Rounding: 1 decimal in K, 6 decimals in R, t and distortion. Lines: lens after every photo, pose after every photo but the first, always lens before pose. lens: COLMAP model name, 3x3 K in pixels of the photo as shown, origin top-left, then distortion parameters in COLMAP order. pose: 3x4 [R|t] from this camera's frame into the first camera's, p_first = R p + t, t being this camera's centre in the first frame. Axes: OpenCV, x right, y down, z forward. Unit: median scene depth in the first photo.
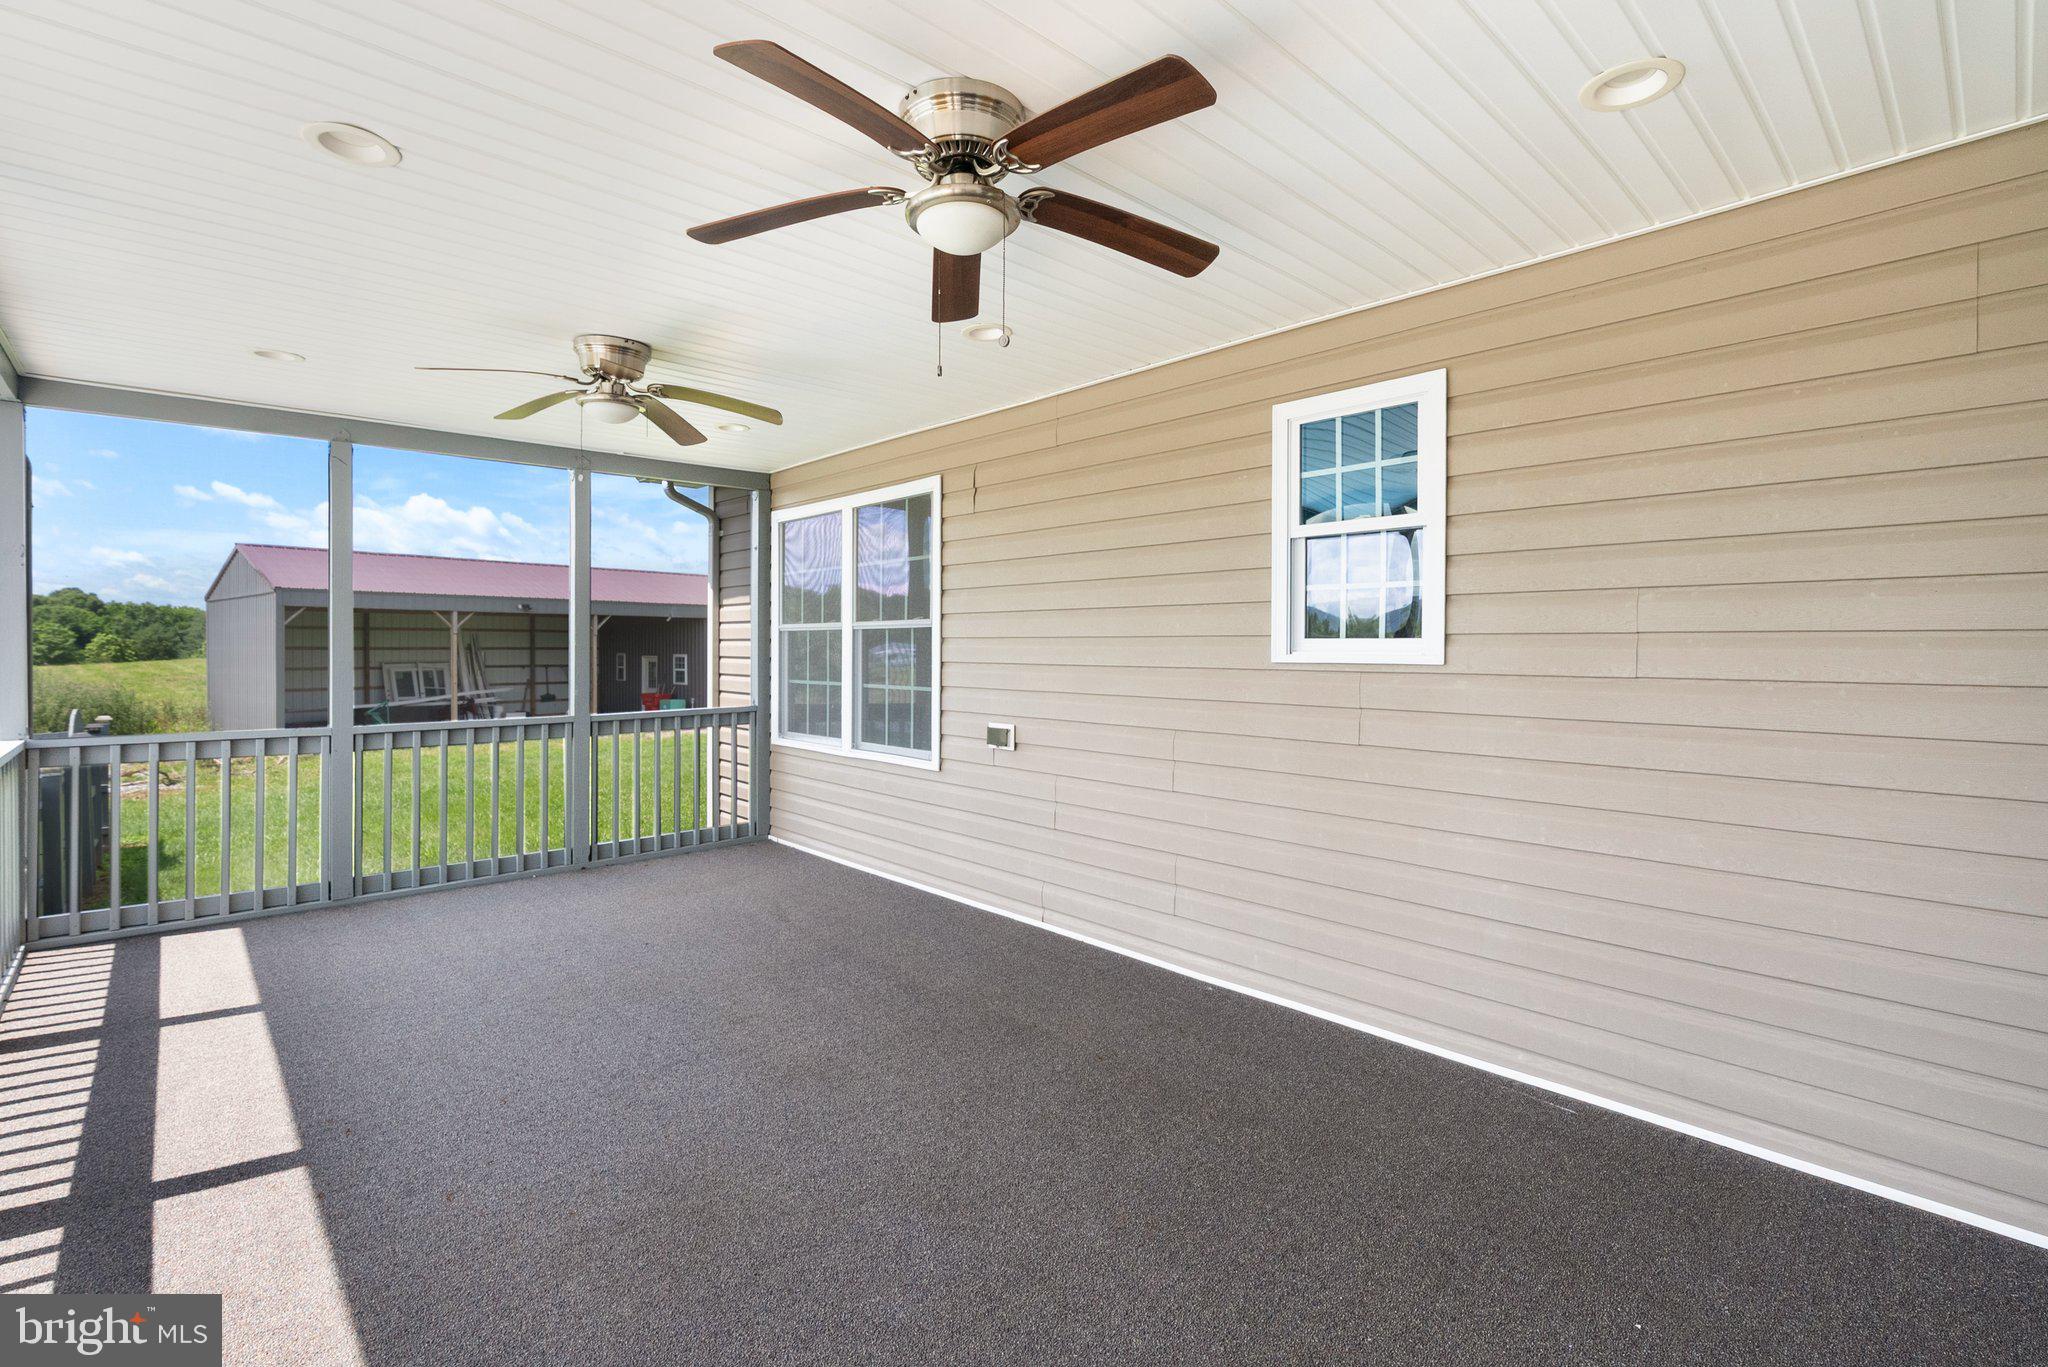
lens RADIAL K [[934.3, 0, 989.0], [0, 934.3, 642.0], [0, 0, 1]] dist [-0.008817, 0.002906]
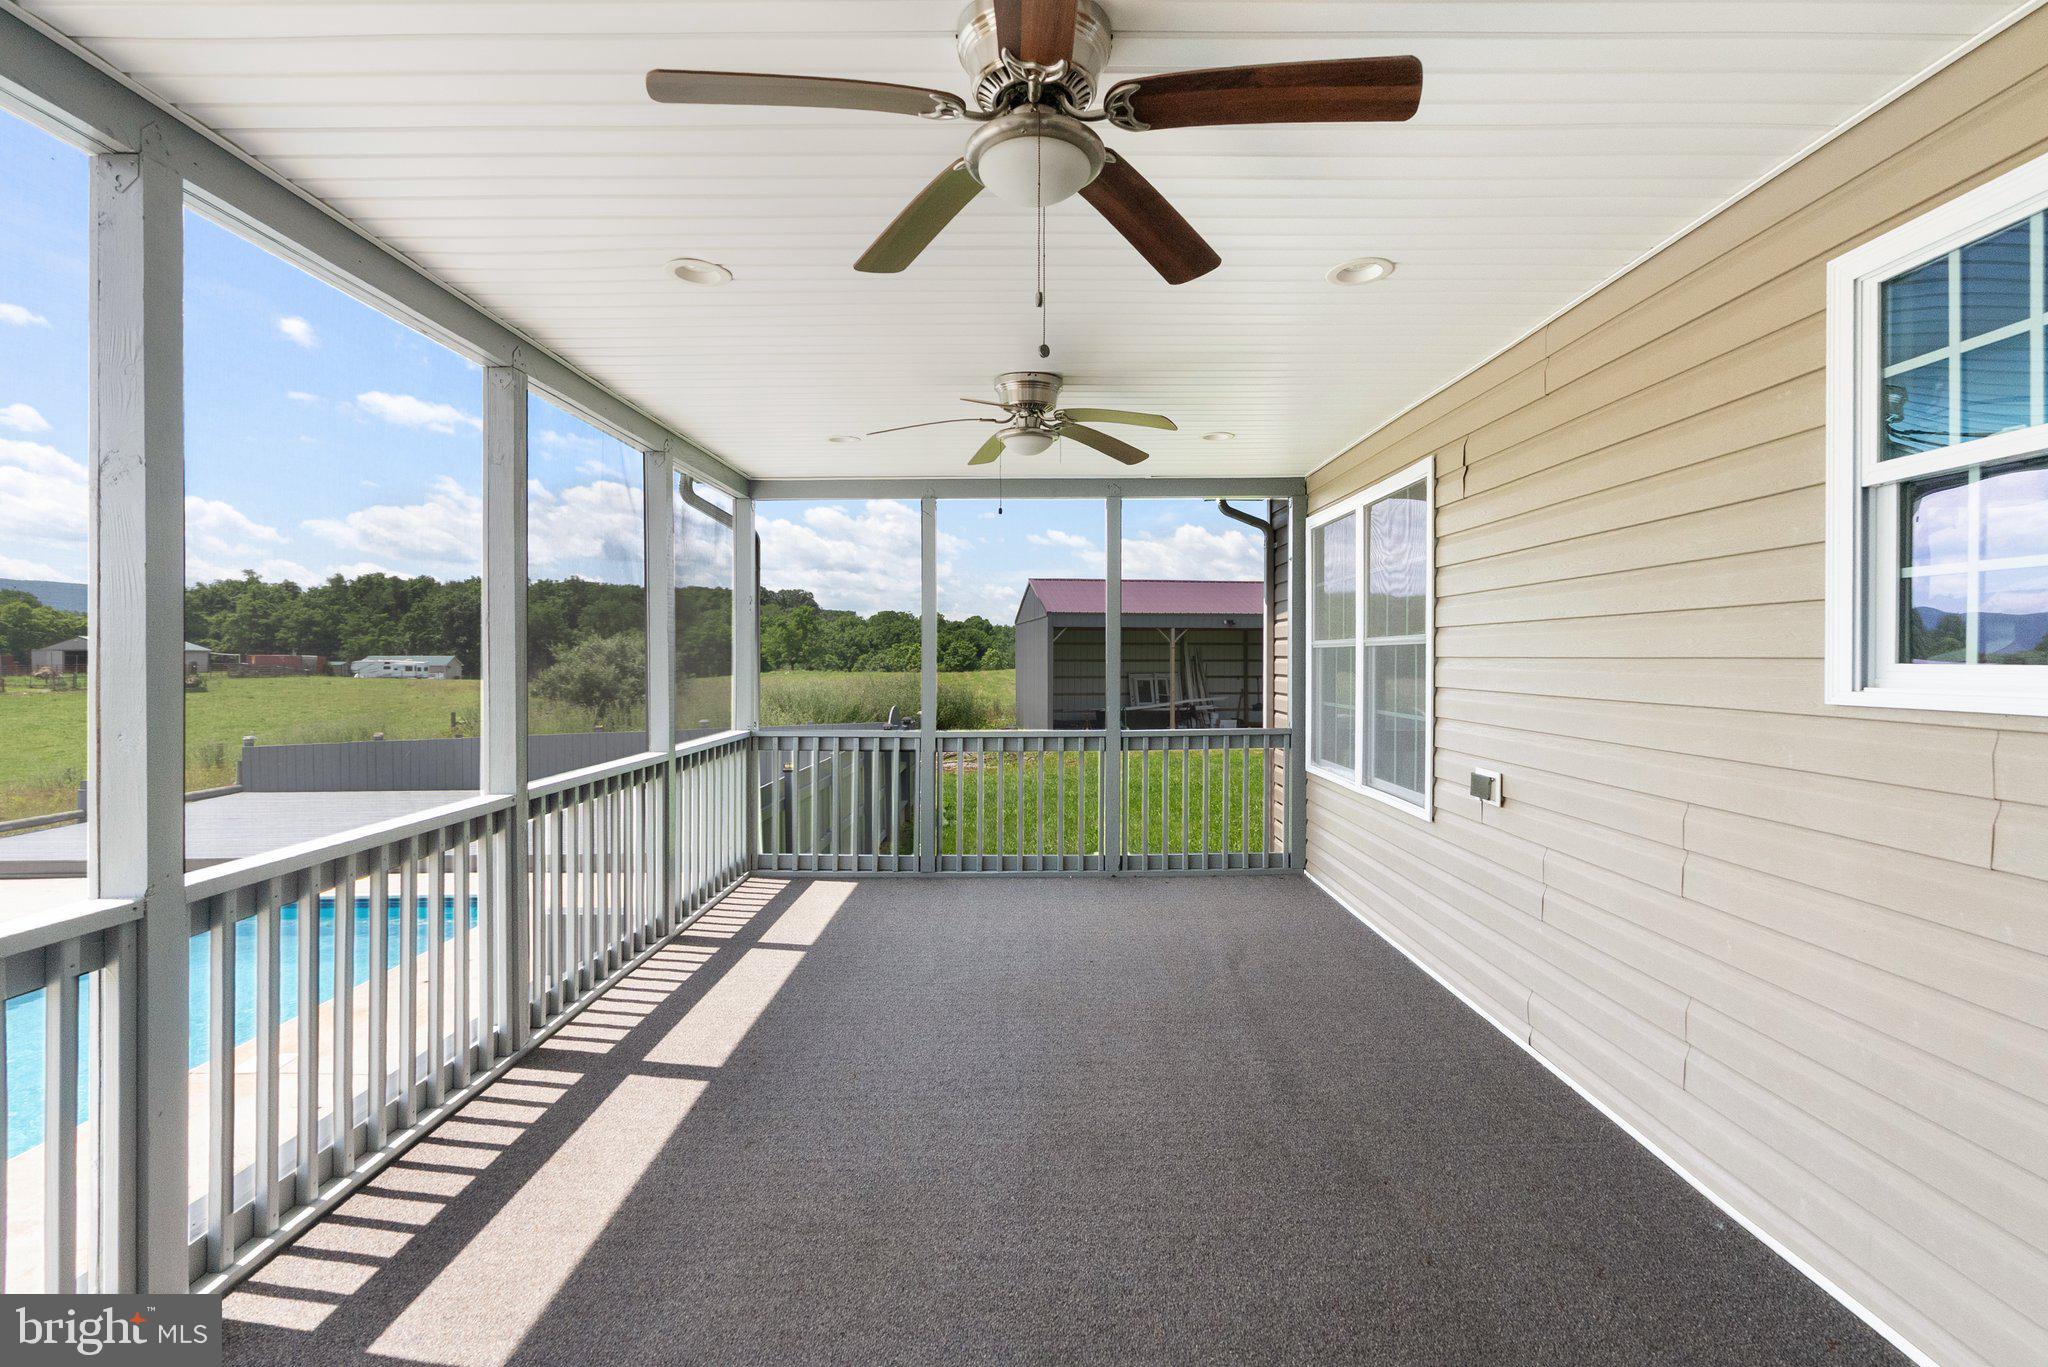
lens RADIAL K [[934.3, 0, 1008.4], [0, 934.3, 649.3], [0, 0, 1]] dist [-0.008817, 0.002906]
pose [[0.749080, -0.009363, -0.662414, 0.224553], [0.006439, 0.999956, -0.006853, -0.008470], [0.662449, 0.000868, 0.749107, 0.168668]]
